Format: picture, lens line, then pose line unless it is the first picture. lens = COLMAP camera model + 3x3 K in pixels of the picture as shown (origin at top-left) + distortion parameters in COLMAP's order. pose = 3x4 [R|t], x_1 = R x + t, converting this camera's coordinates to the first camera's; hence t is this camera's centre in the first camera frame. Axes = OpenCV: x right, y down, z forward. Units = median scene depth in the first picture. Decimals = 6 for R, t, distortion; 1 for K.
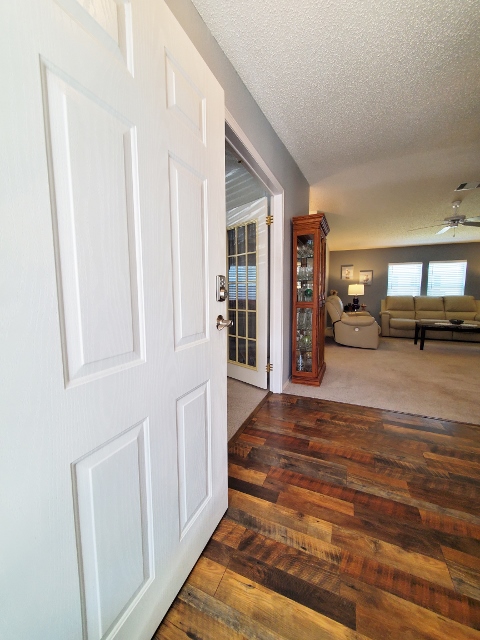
lens RADIAL K [[253.0, 0, 239.2], [0, 253.0, 316.4], [0, 0, 1]] dist [0.003028, -0.001391]
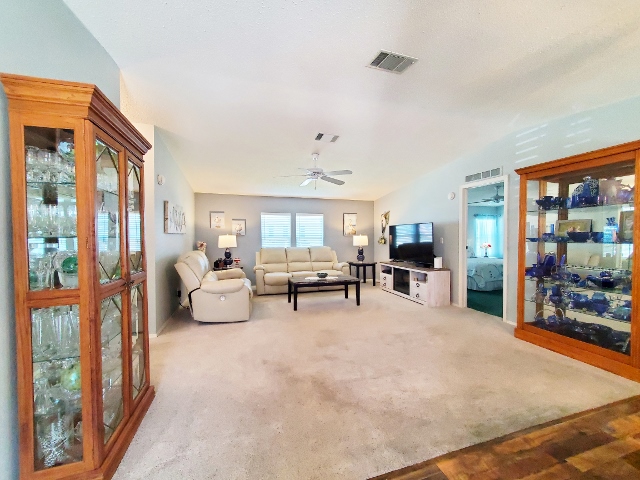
lens RADIAL K [[253.0, 0, 316.6], [0, 253.0, 239.8], [0, 0, 1]] dist [0.003028, -0.001391]
pose [[0.753207, -0.006256, 0.657754, 0.156818], [0.065249, 0.995734, -0.065247, -0.043343], [-0.654540, 0.092063, 0.750402, 0.211080]]
